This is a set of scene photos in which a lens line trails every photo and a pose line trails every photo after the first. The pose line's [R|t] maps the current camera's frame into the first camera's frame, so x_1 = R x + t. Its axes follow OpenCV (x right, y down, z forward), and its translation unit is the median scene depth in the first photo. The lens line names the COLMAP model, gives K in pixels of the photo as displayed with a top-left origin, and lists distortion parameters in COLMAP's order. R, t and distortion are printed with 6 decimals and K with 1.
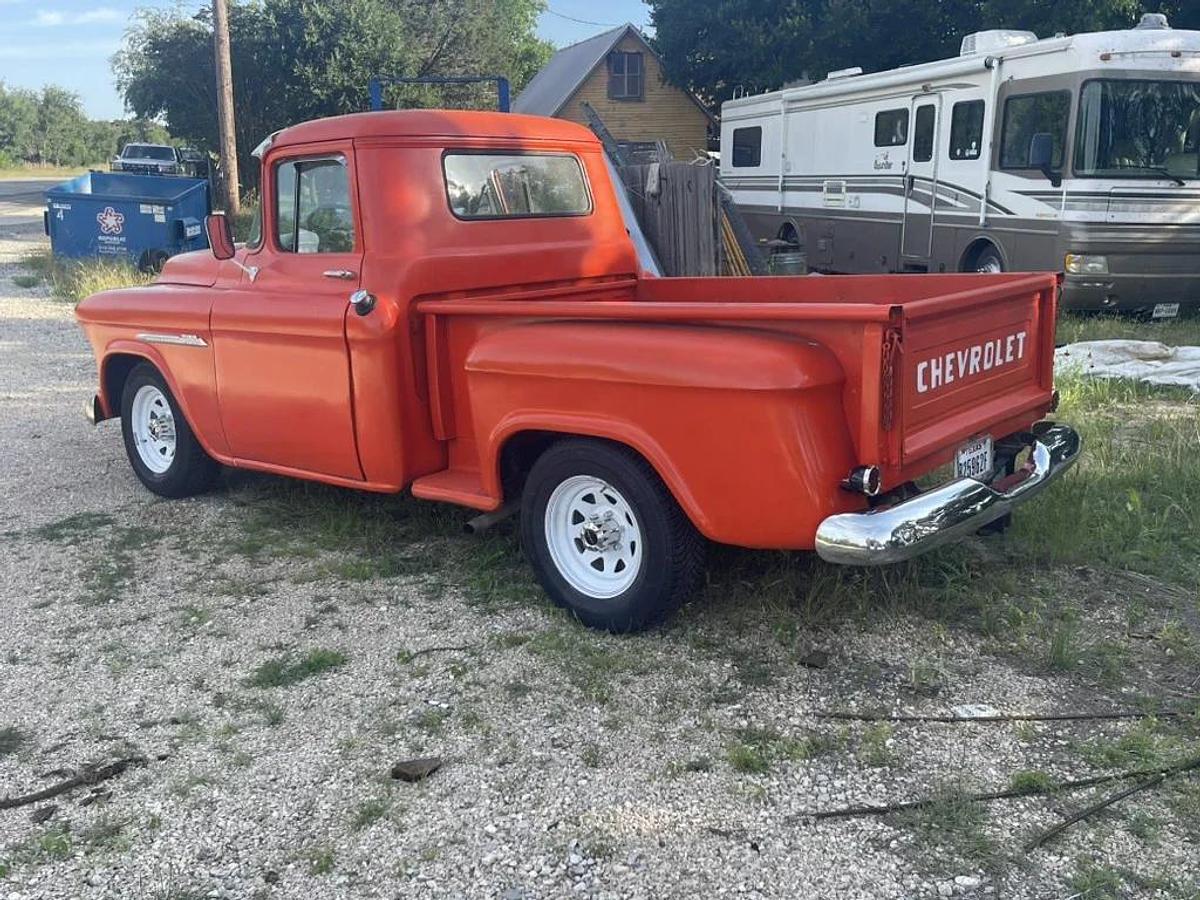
lens RADIAL K [[1154.5, 0, 601.2], [0, 1154.5, 445.5], [0, 0, 1]] dist [0.027269, 0.000000]
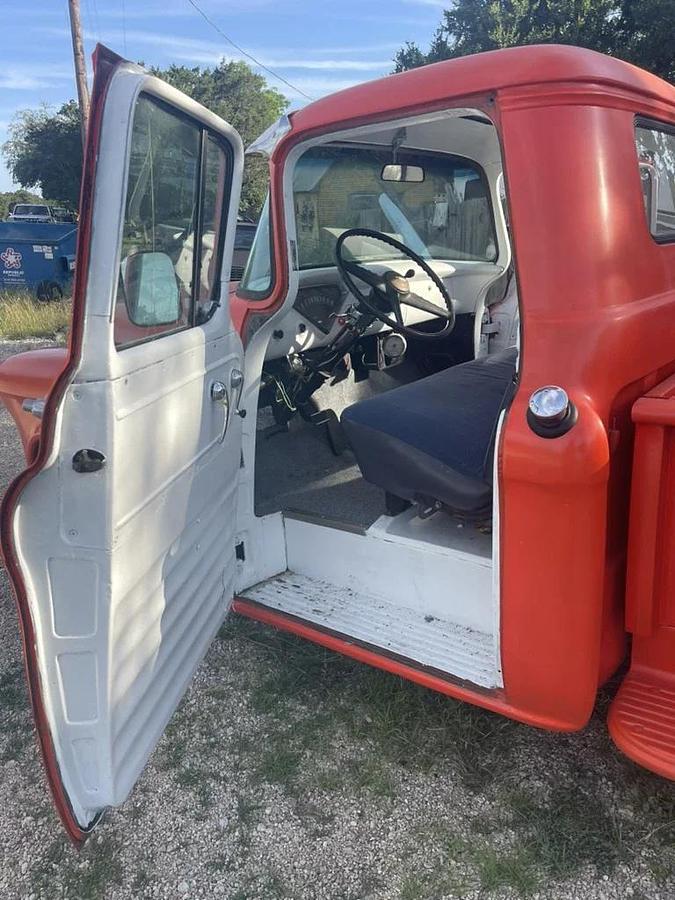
lens RADIAL K [[704.8, 0, 337.7], [0, 704.8, 452.8], [0, 0, 1]] dist [0.052215, -0.072015]
pose [[0.999367, -0.028481, 0.021339, -0.076309], [0.026541, 0.995919, 0.086259, -0.033965], [-0.023709, -0.085638, 0.996044, 0.169465]]
